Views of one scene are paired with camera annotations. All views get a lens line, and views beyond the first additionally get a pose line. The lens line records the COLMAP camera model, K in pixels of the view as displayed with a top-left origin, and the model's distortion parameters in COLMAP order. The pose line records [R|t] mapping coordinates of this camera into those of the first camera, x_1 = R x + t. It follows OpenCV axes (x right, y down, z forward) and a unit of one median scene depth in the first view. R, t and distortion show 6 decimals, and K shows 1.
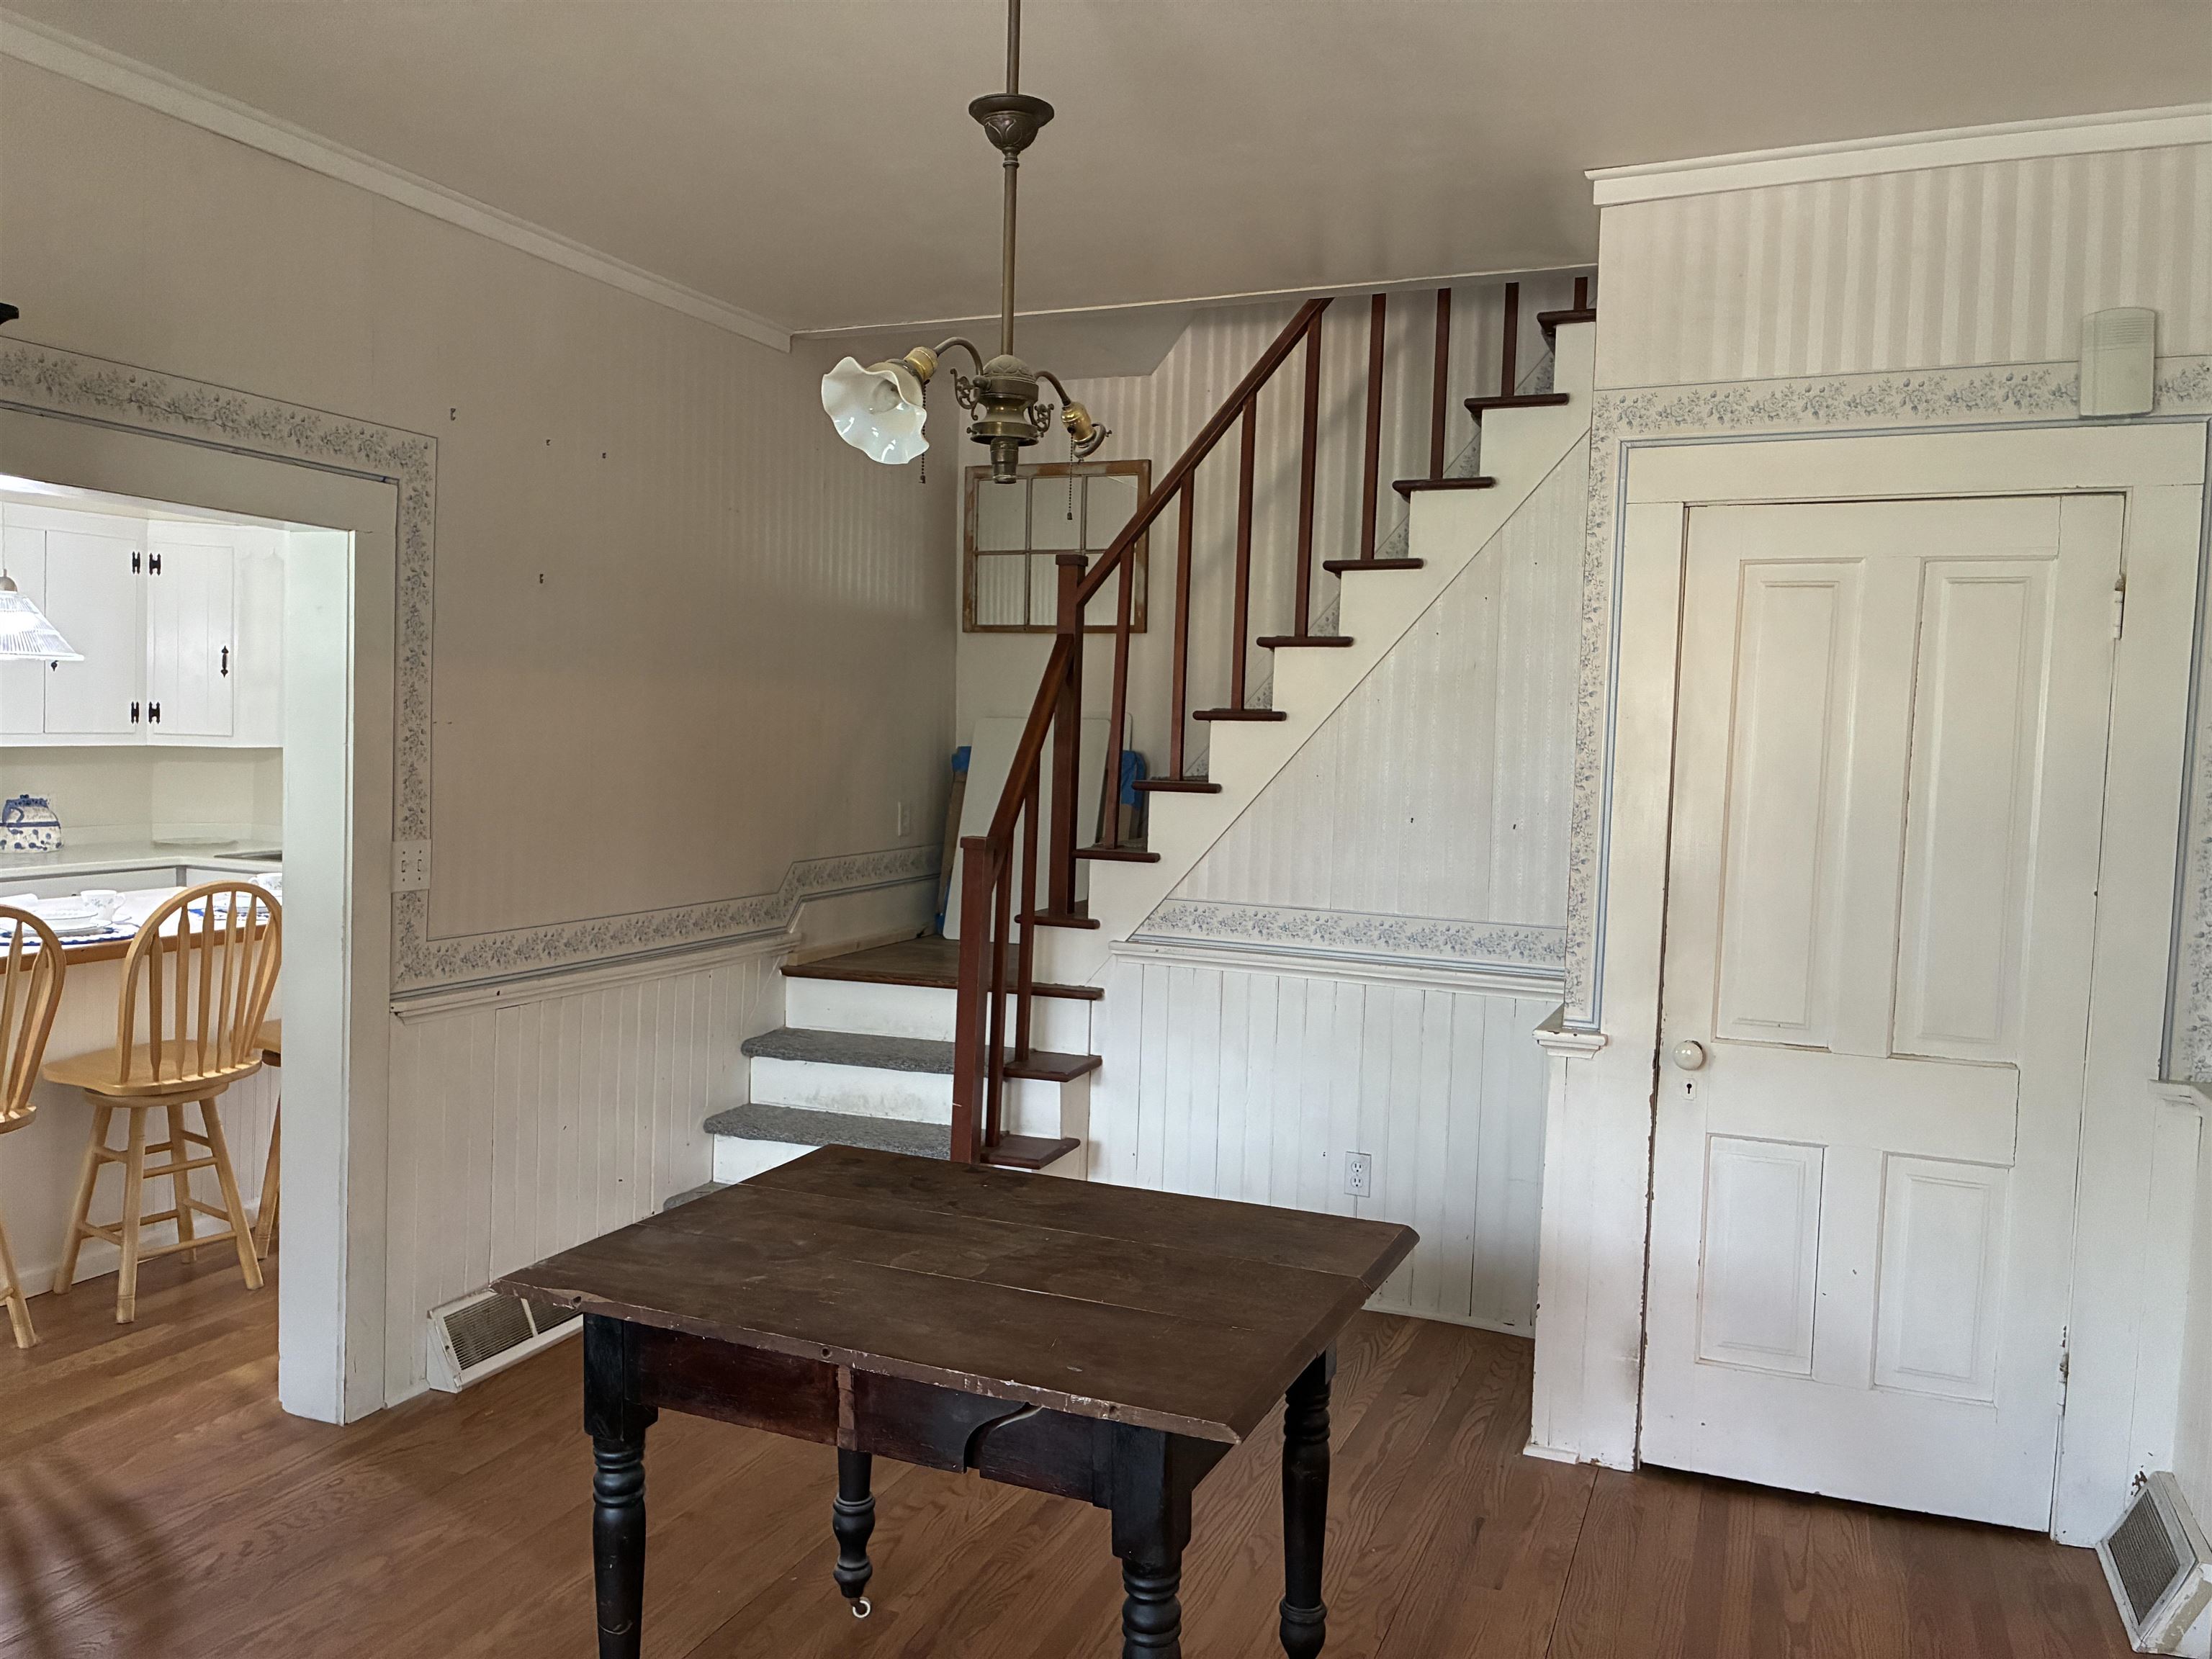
lens RADIAL K [[1678.5, 0, 1105.4], [0, 1678.5, 825.1], [0, 0, 1]] dist [0.046766, -0.064126]
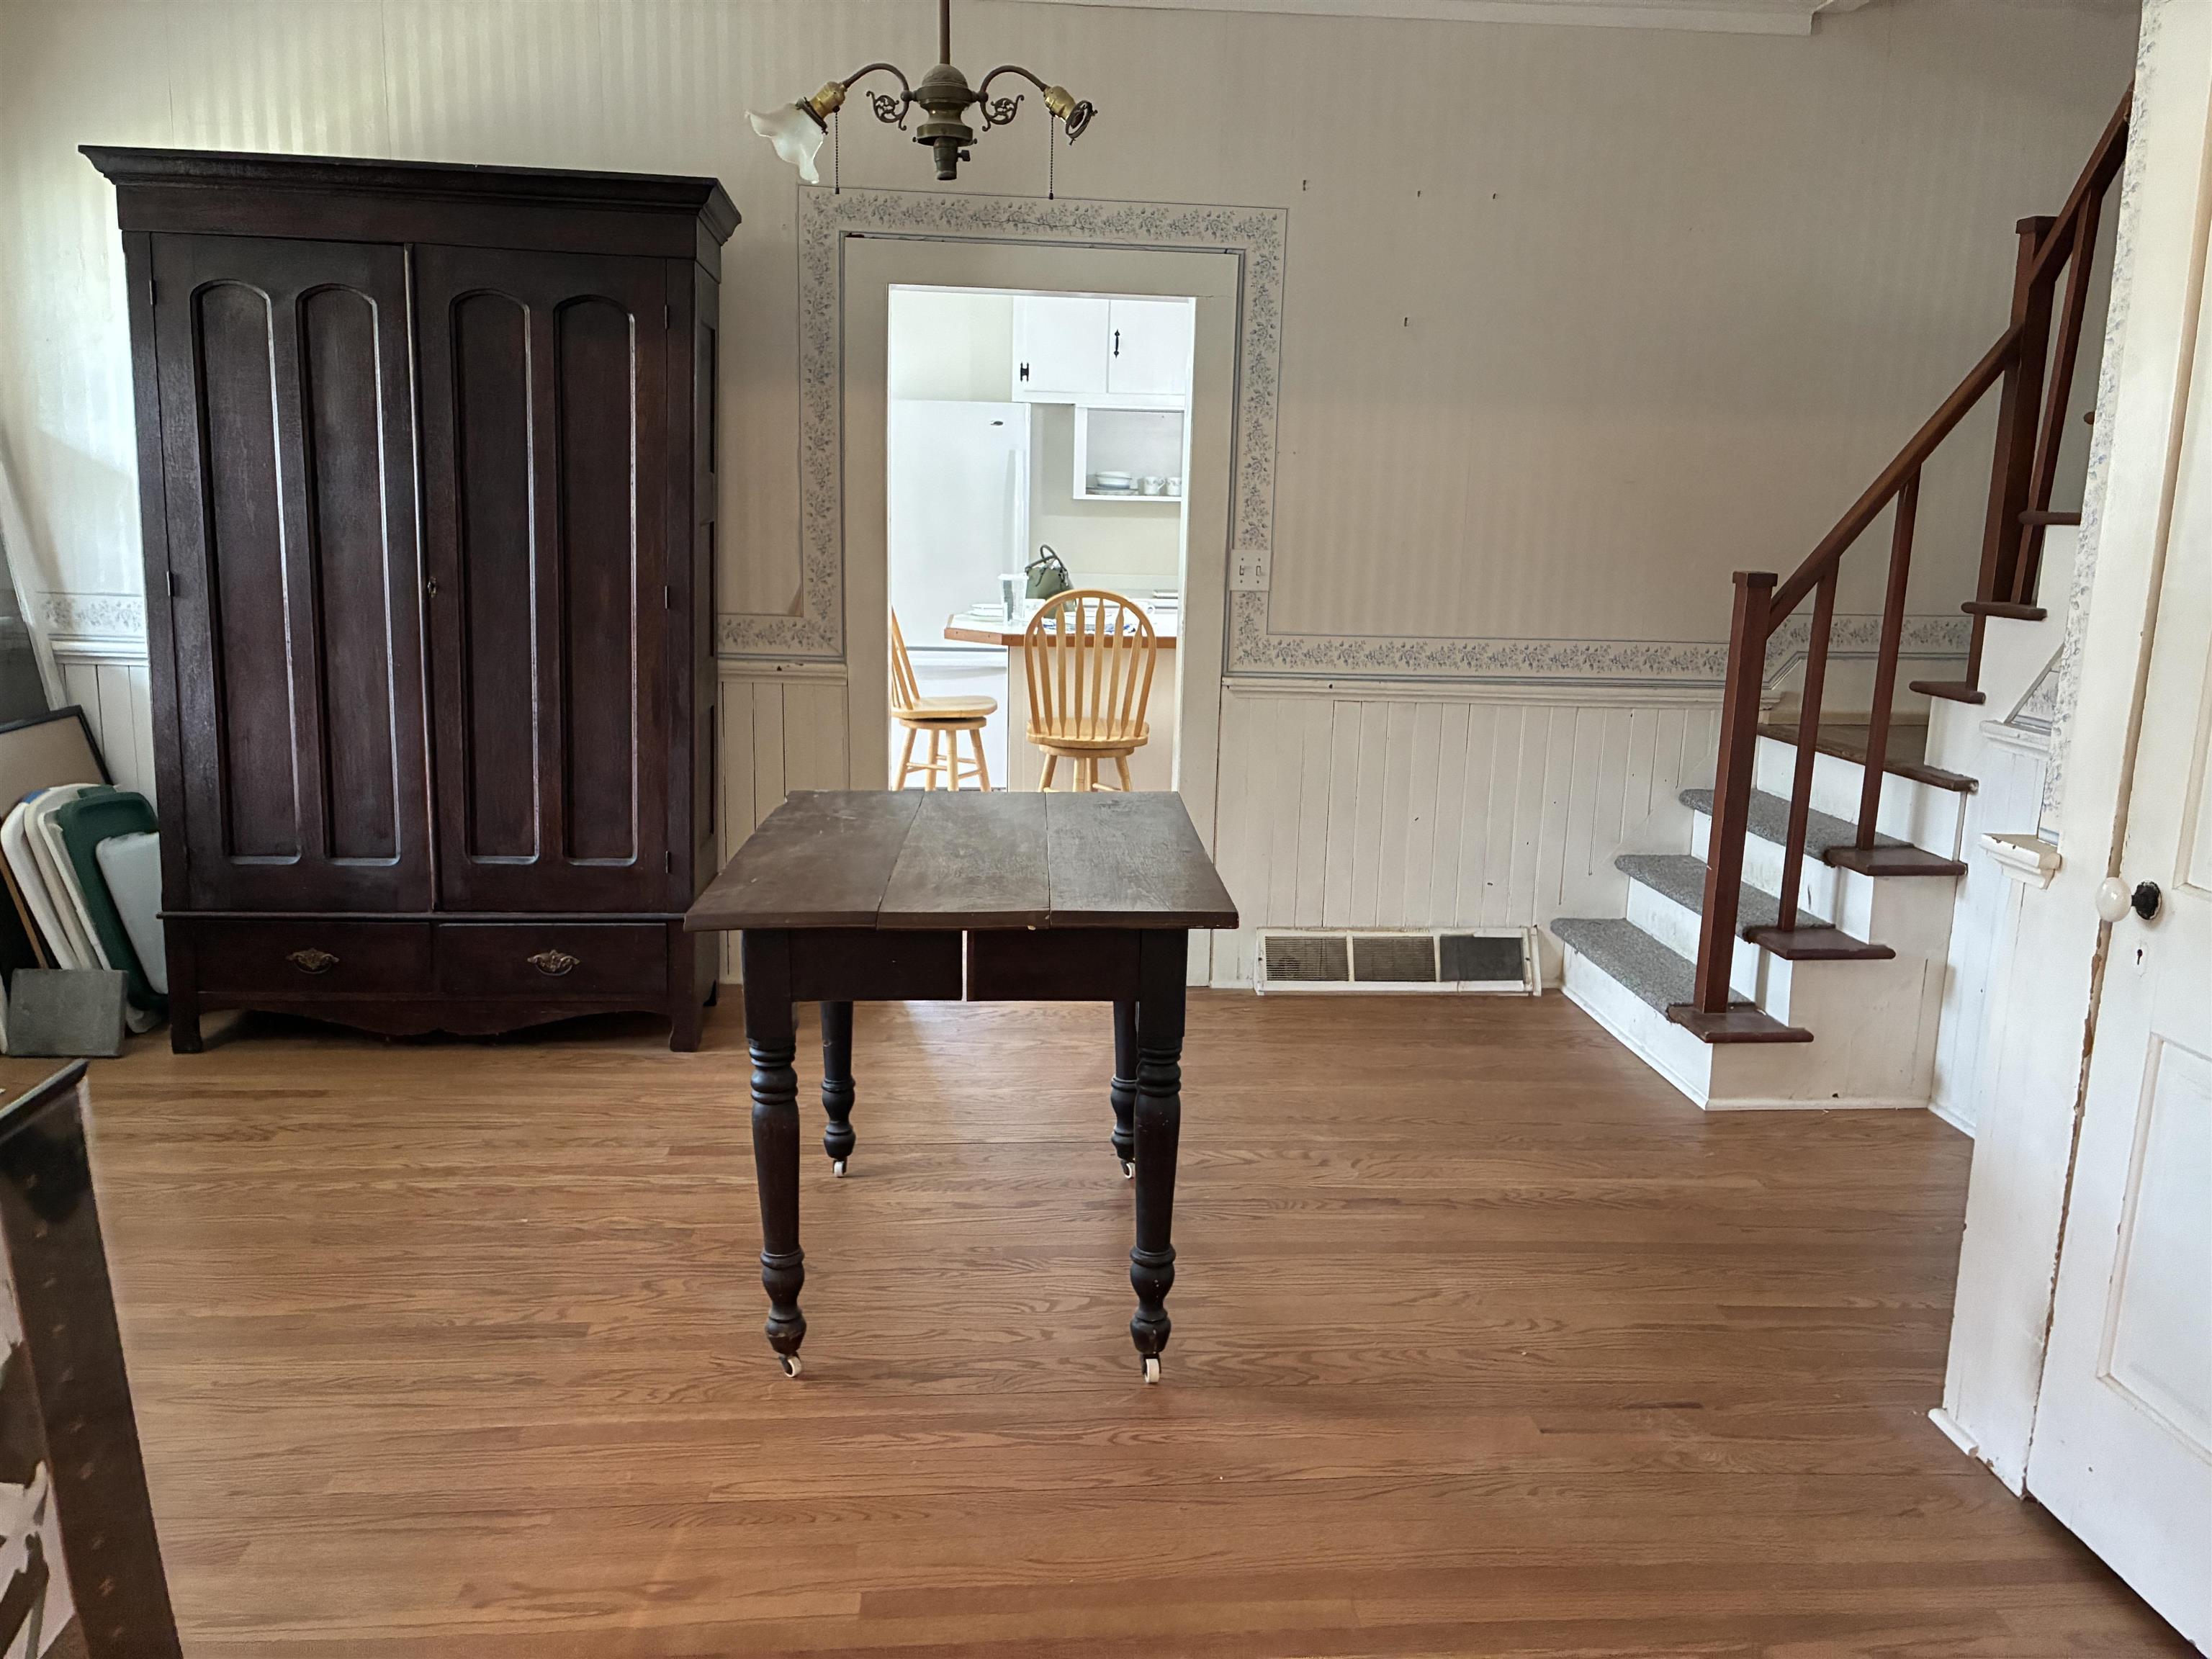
lens RADIAL K [[1678.5, 0, 1110.3], [0, 1678.5, 825.4], [0, 0, 1]] dist [0.046766, -0.064126]
pose [[0.441997, 0.156426, -0.883272, 0.679207], [-0.065338, 0.987676, 0.142220, 0.041018], [0.894634, -0.005149, 0.446771, 0.355815]]
